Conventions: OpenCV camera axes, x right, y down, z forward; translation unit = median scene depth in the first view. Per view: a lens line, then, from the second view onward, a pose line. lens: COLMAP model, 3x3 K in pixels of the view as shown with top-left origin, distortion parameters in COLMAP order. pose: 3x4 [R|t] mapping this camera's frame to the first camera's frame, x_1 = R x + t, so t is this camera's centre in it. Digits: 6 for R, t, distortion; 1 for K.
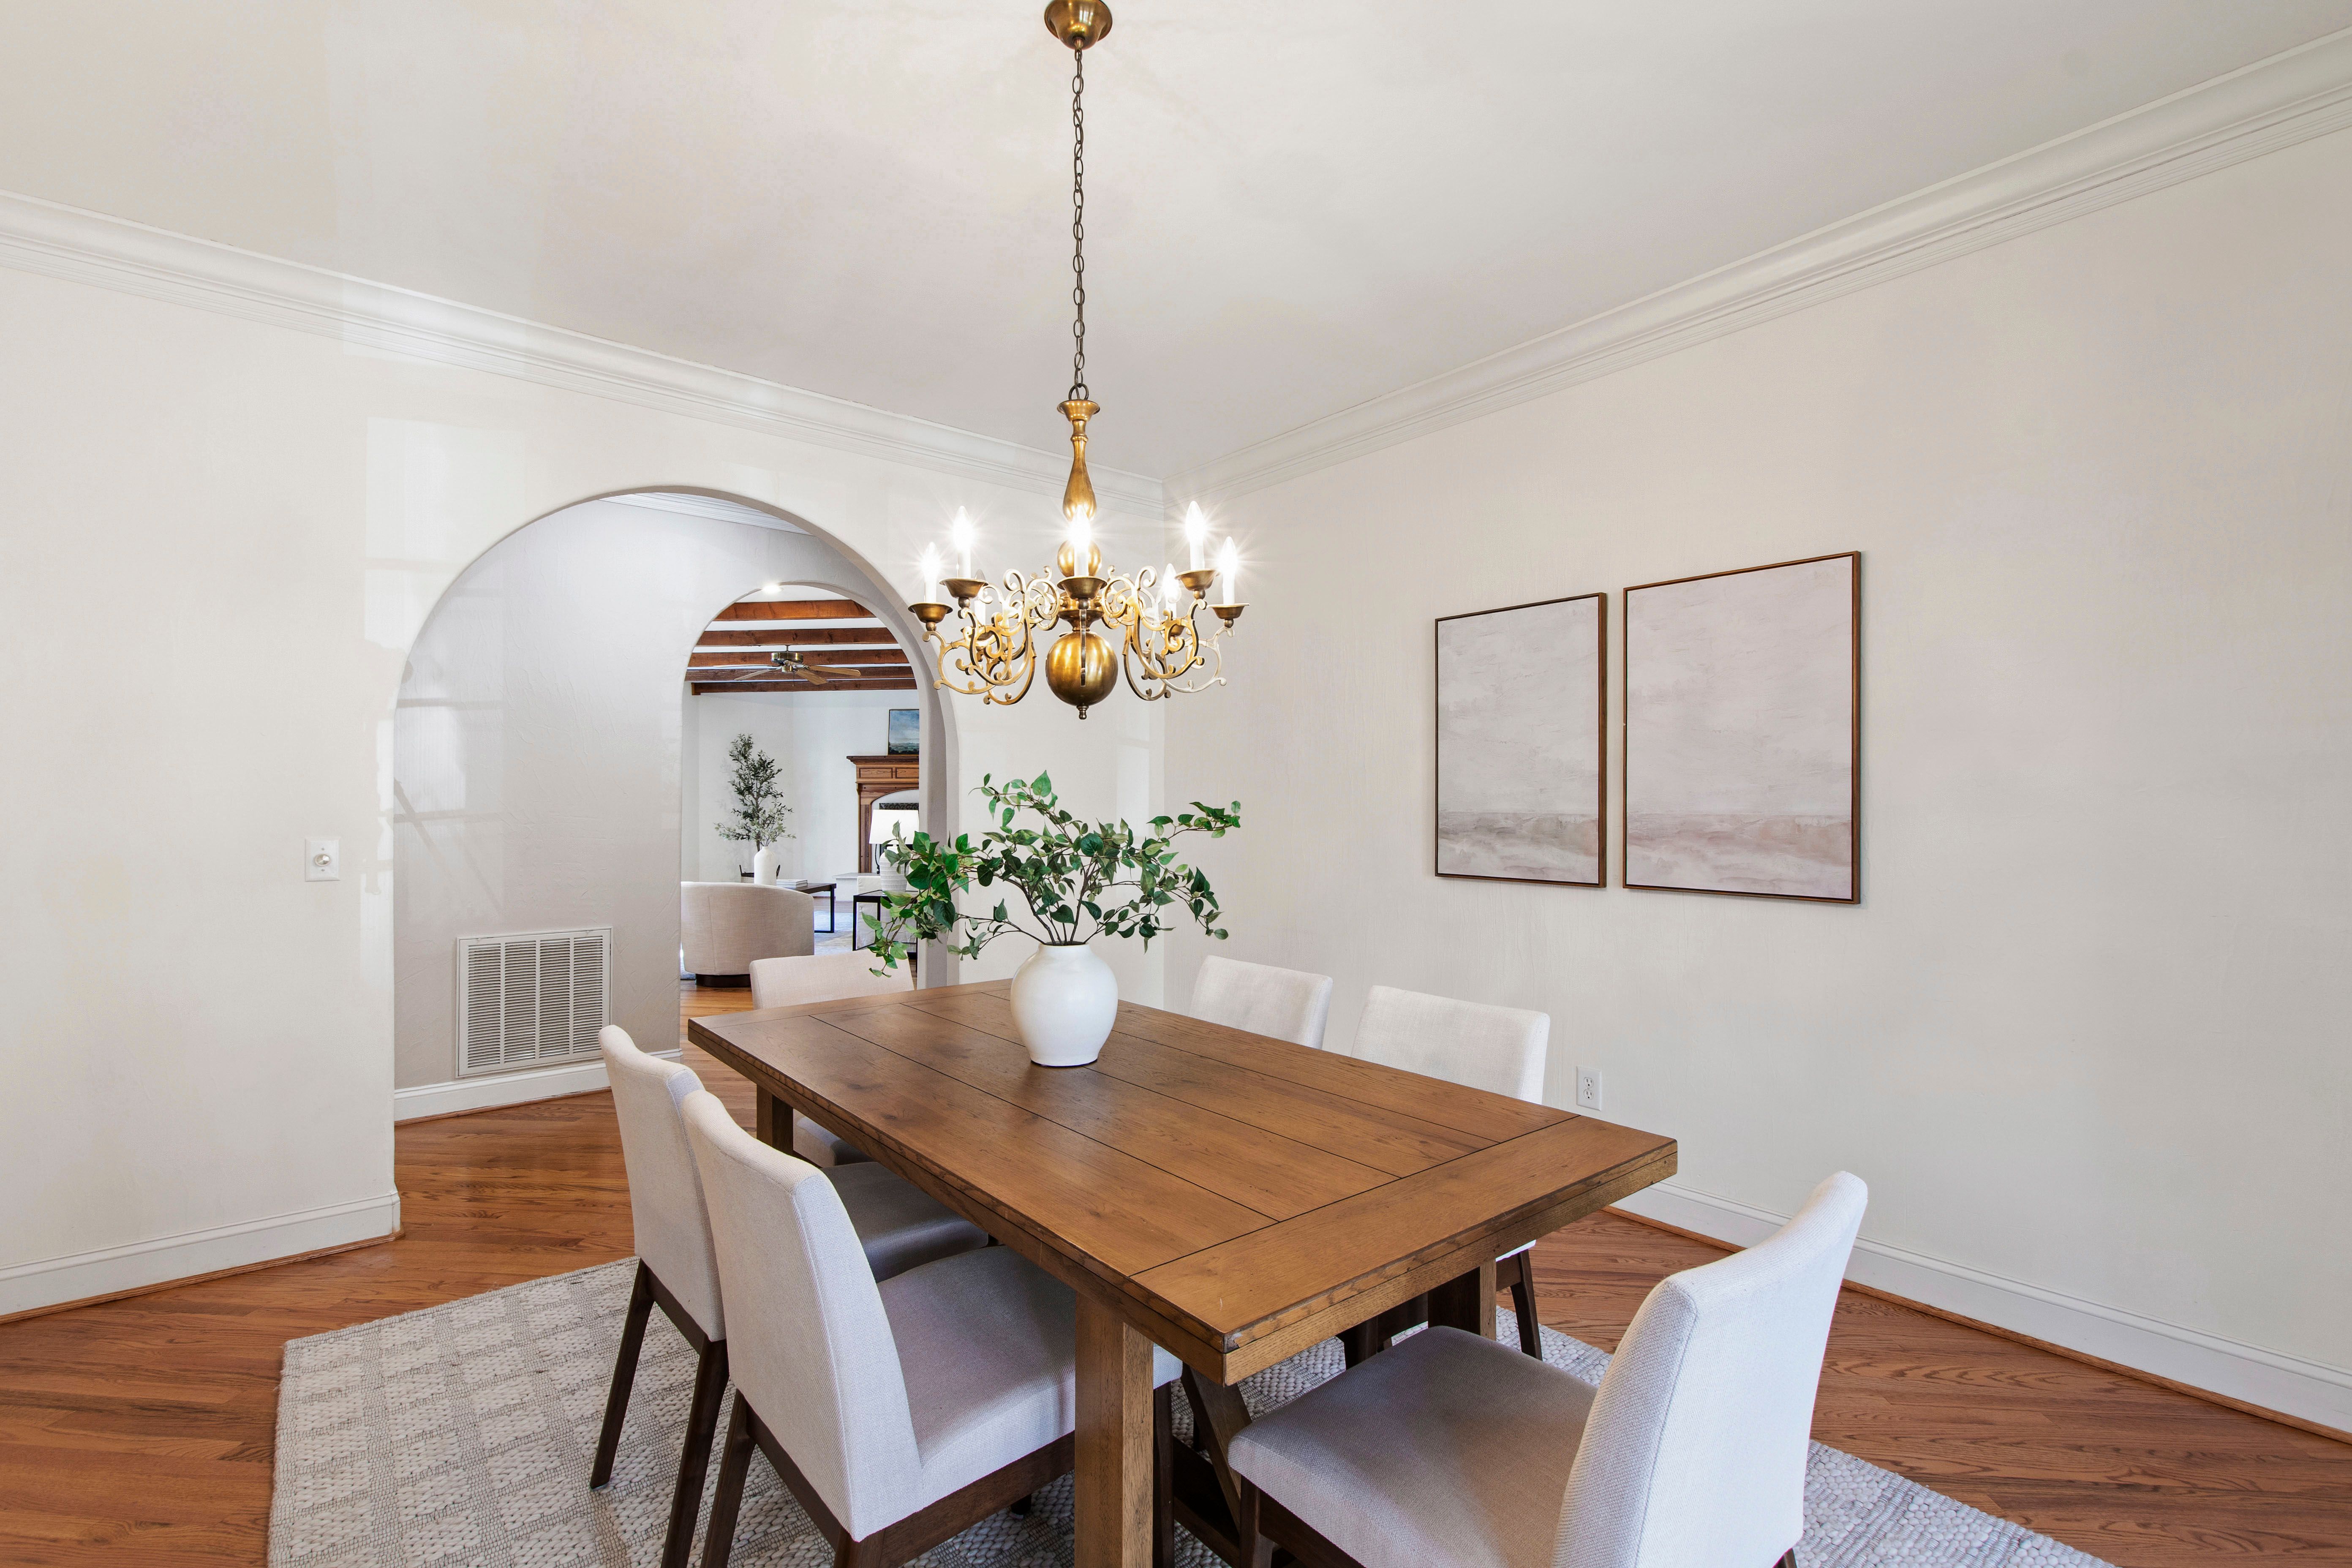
lens RADIAL K [[1027.7, 0, 1151.4], [0, 1027.7, 801.1], [0, 0, 1]] dist [-0.000143, 0.000090]
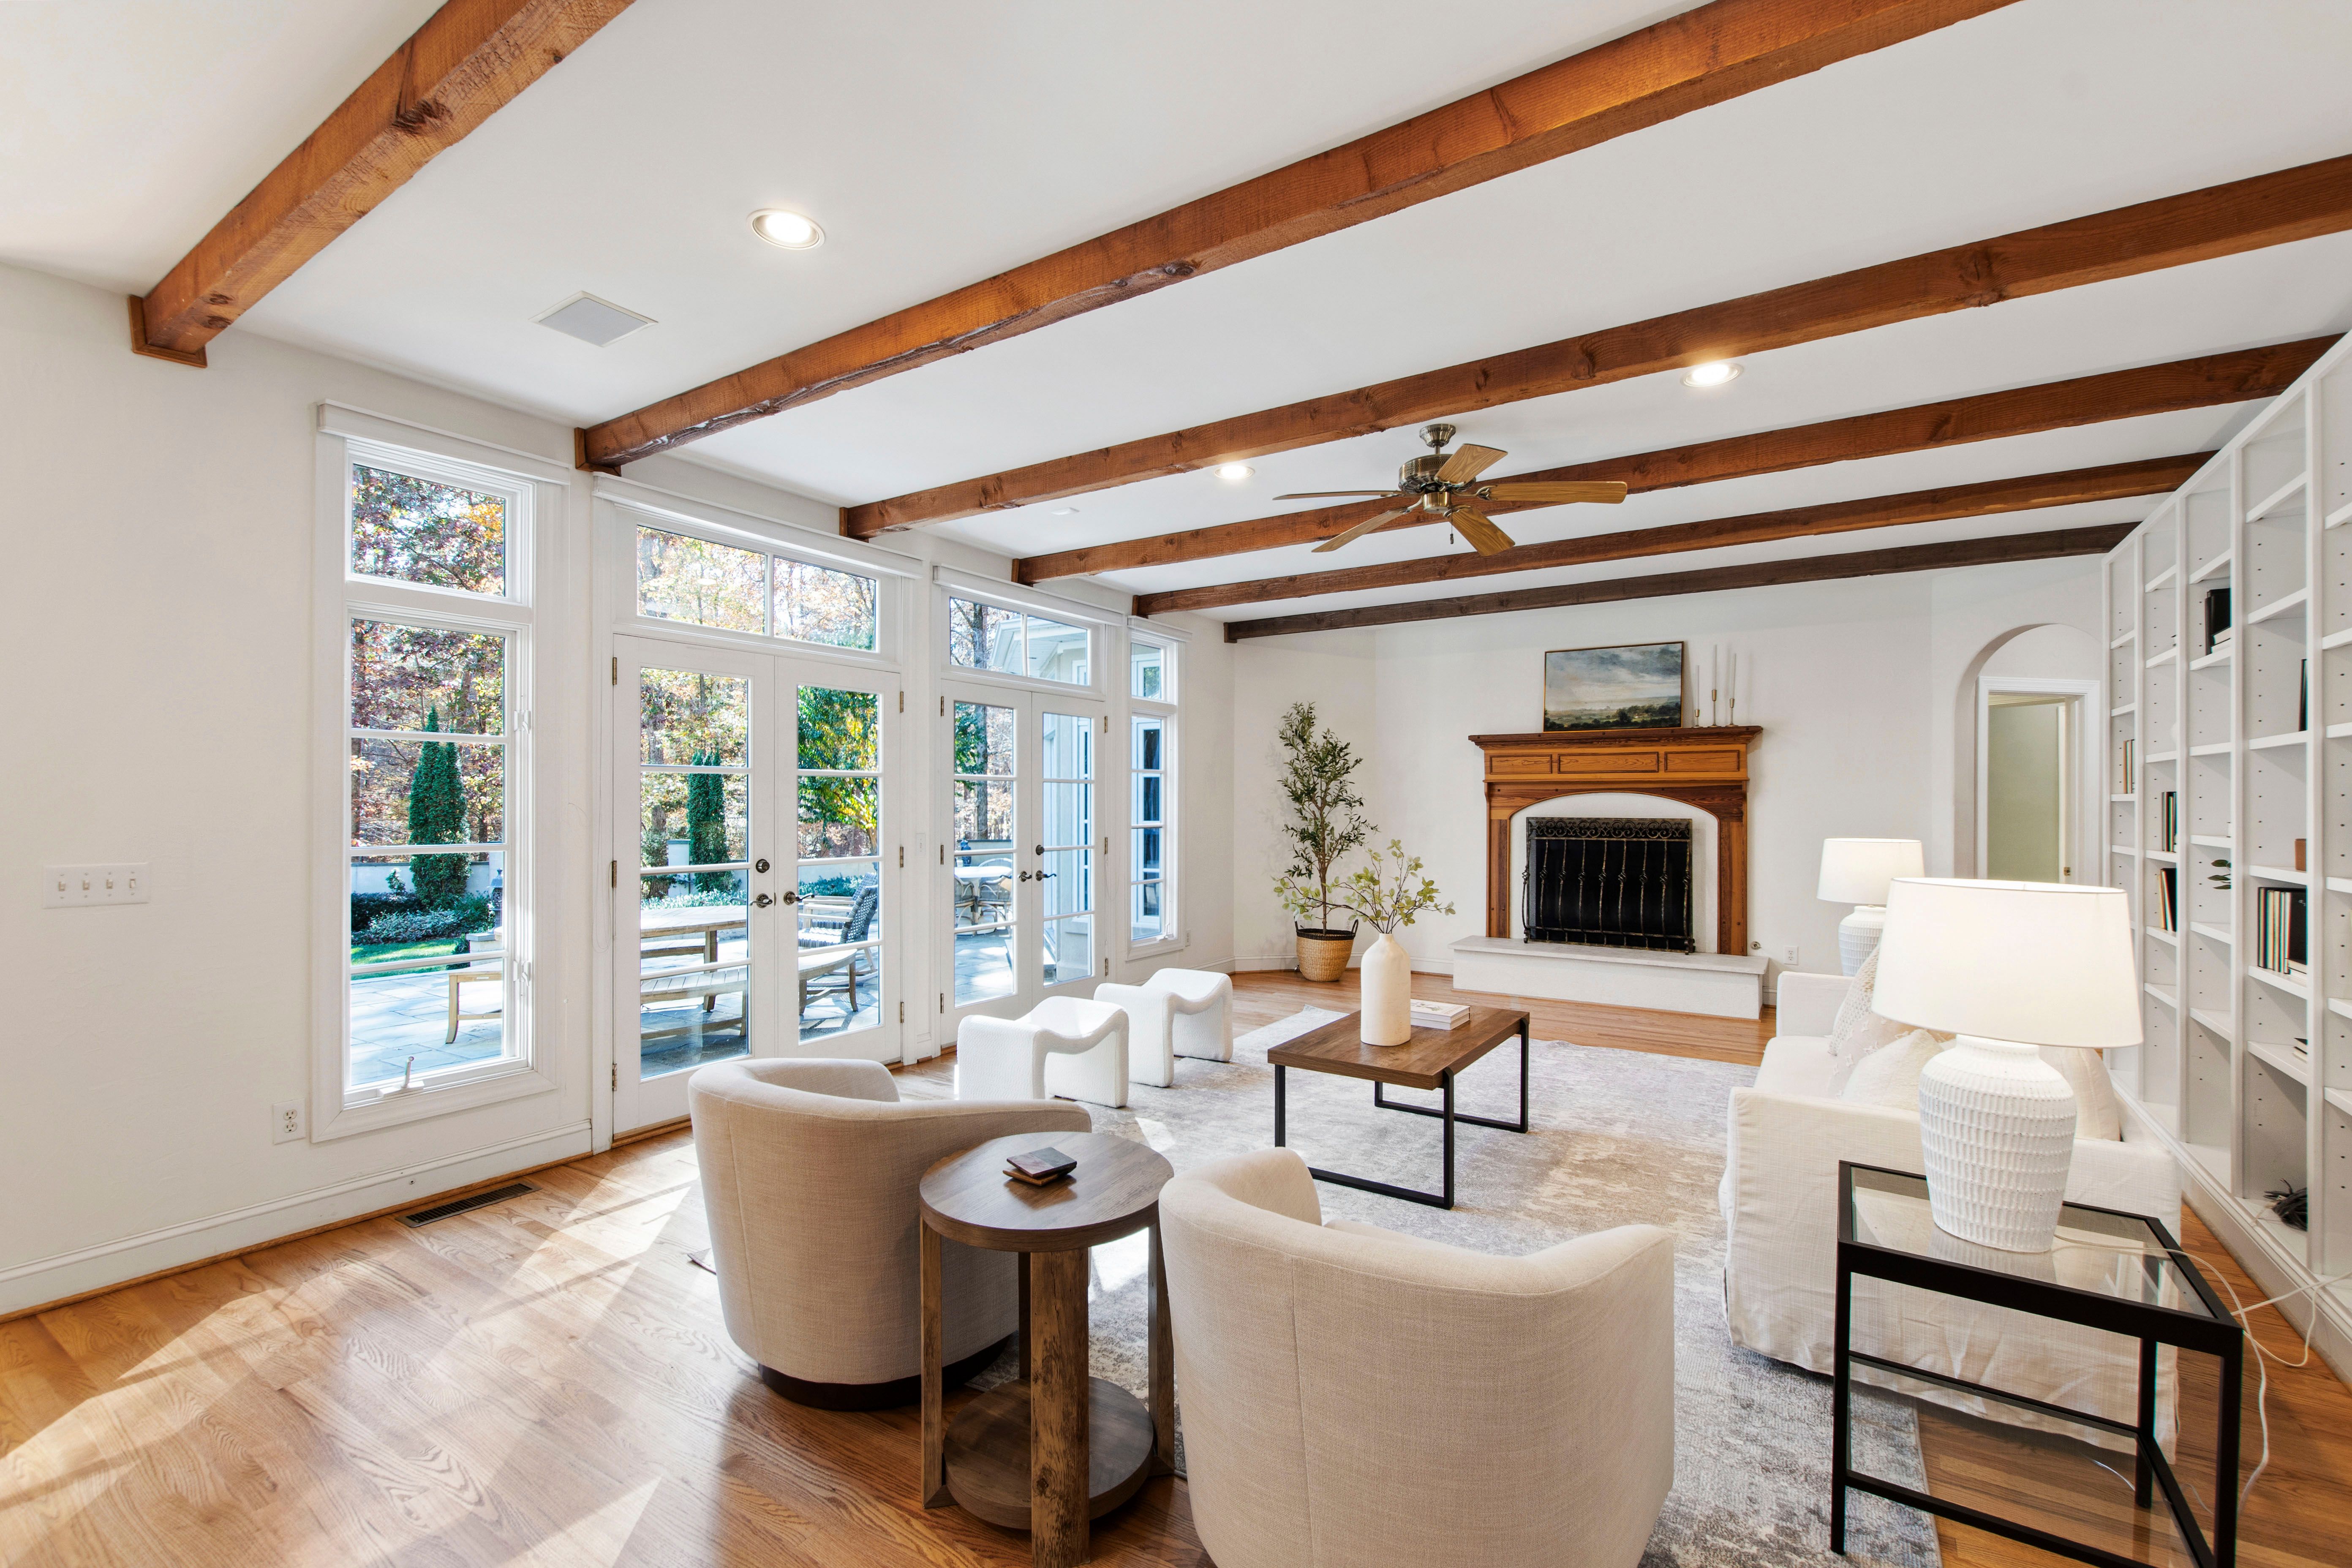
lens RADIAL K [[1027.7, 0, 1151.4], [0, 1027.7, 801.1], [0, 0, 1]] dist [-0.000143, 0.000090]
pose [[0.883160, 0.004871, -0.469047, -0.188829], [-0.005850, 0.999983, -0.000632, -0.005655], [0.469036, 0.003302, 0.883173, 0.419170]]
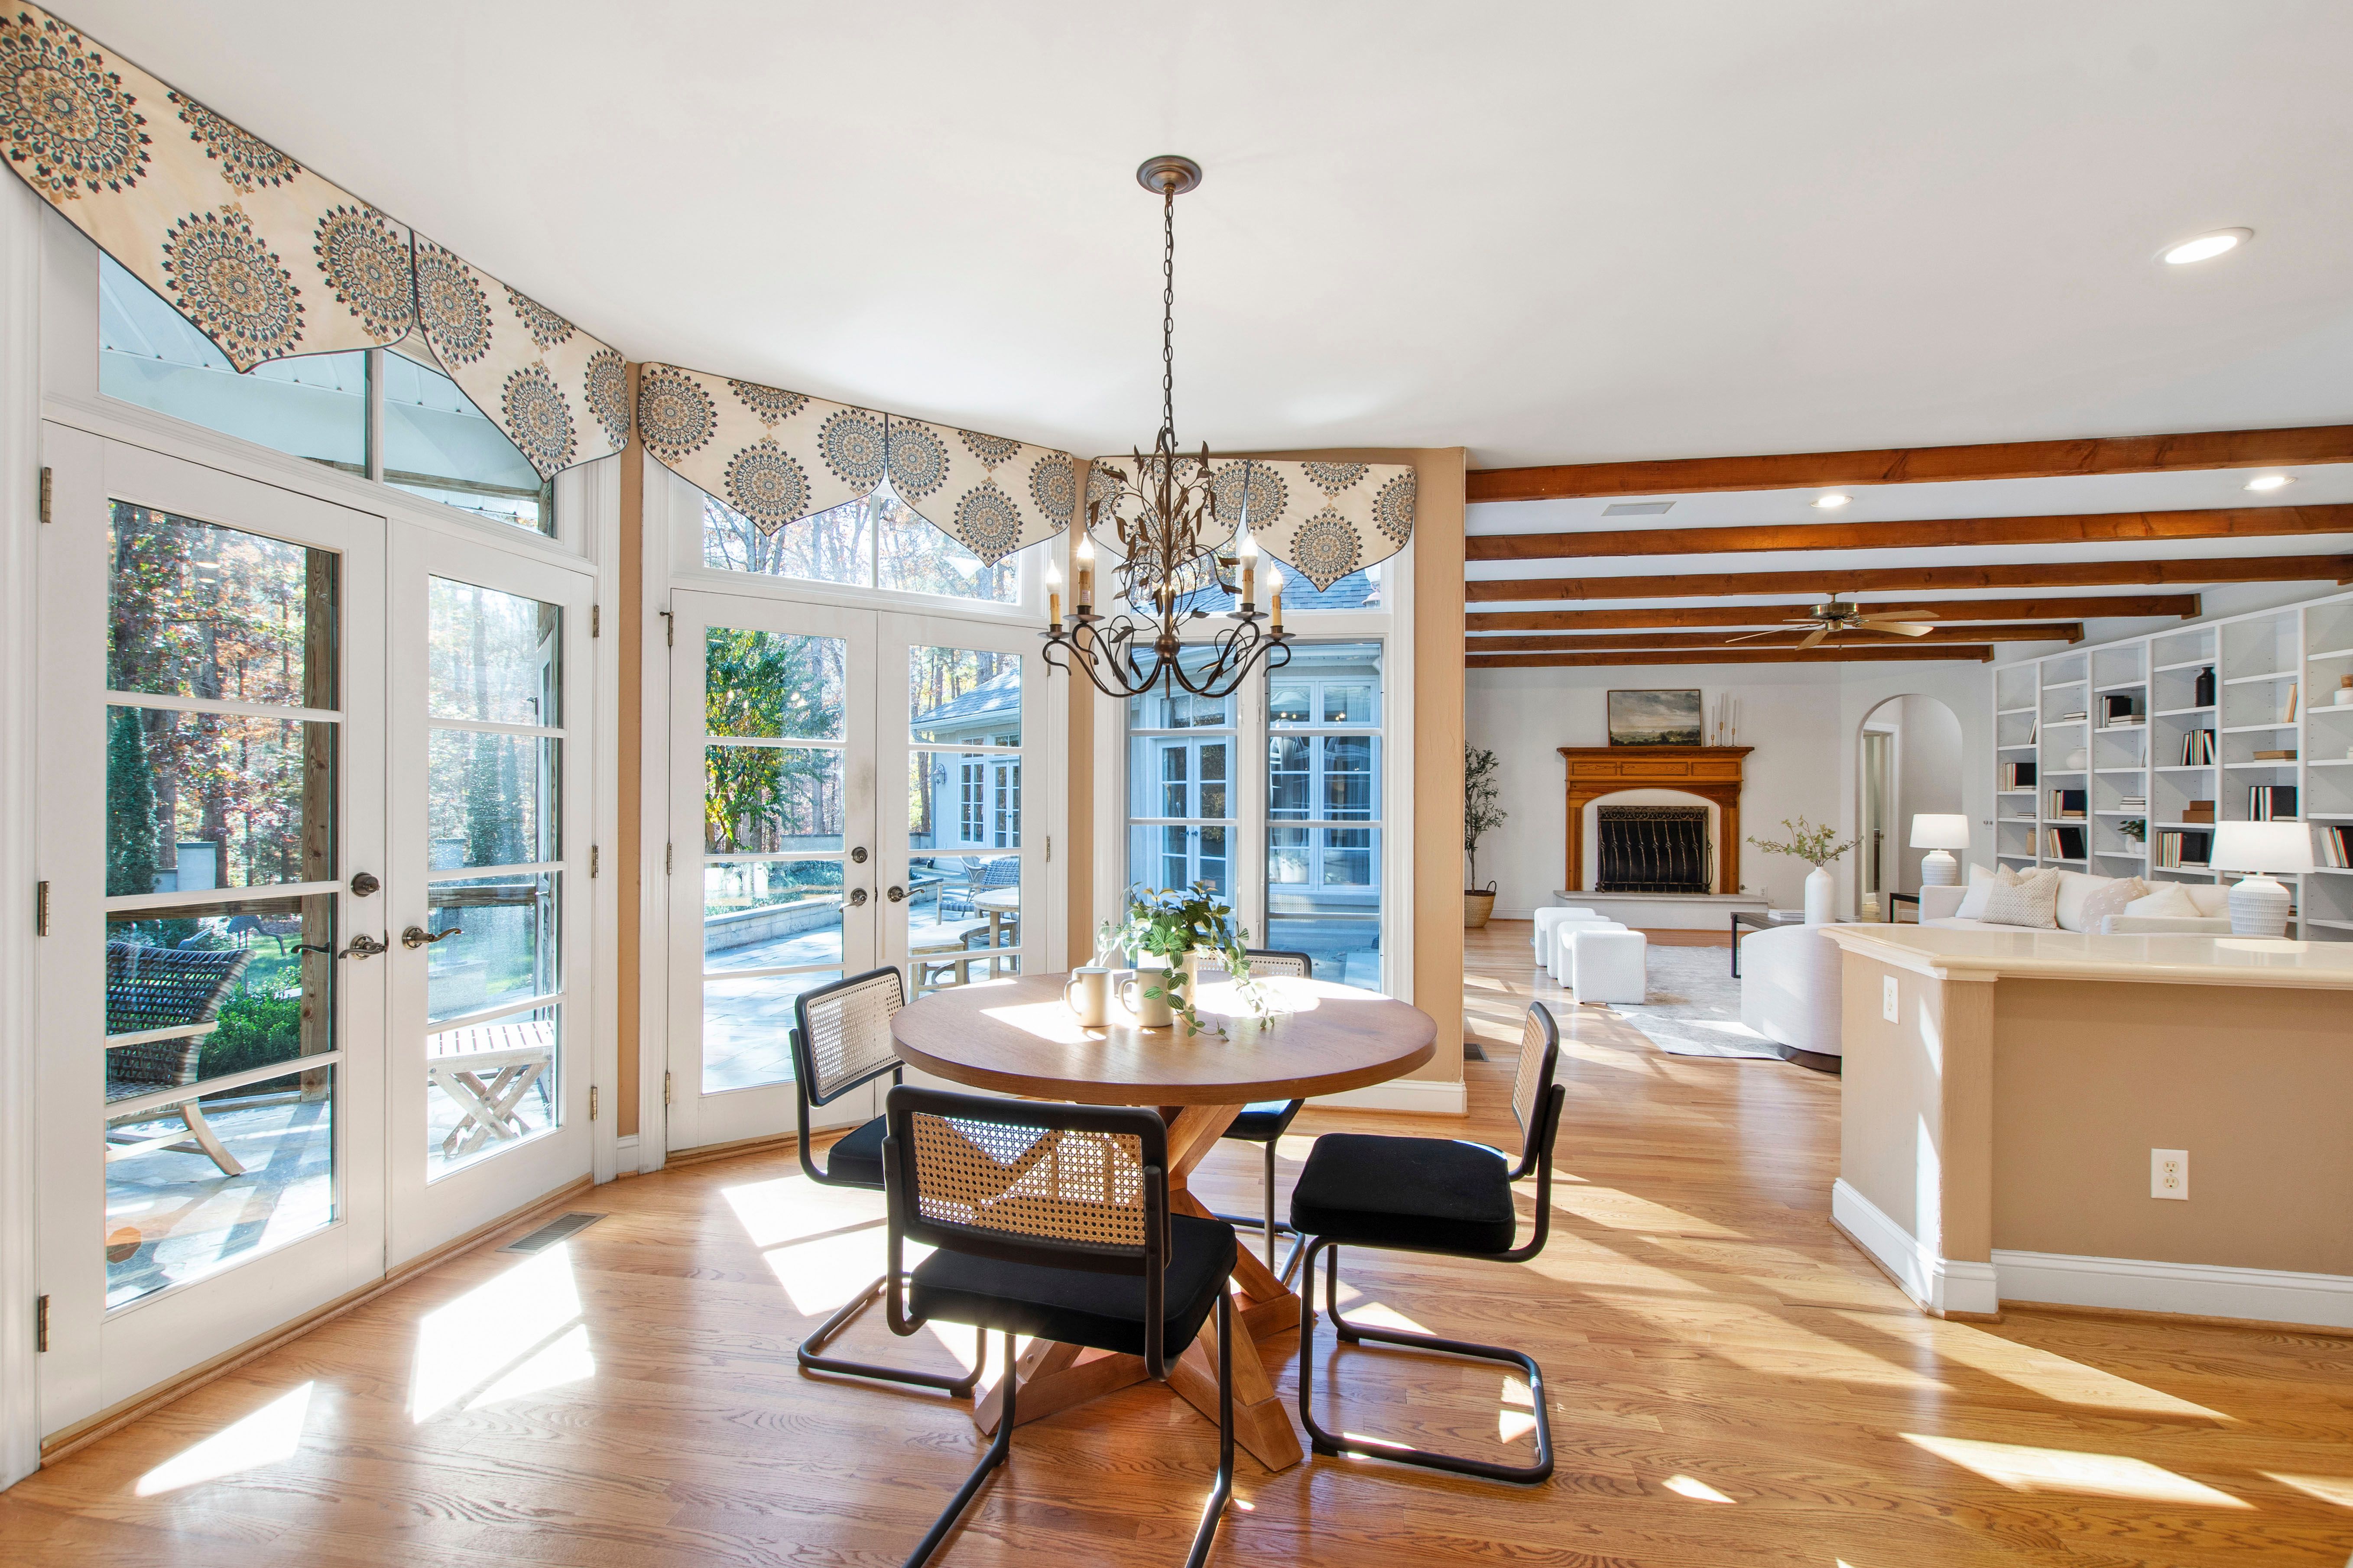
lens RADIAL K [[1052.0, 0, 1175.9], [0, 1052.0, 793.5], [0, 0, 1]] dist [0.012604, -0.000045]
pose [[0.997425, 0.006961, -0.071373, -0.558357], [-0.007323, 0.999962, -0.004821, -0.001241], [0.071337, 0.005332, 0.997438, 0.152000]]
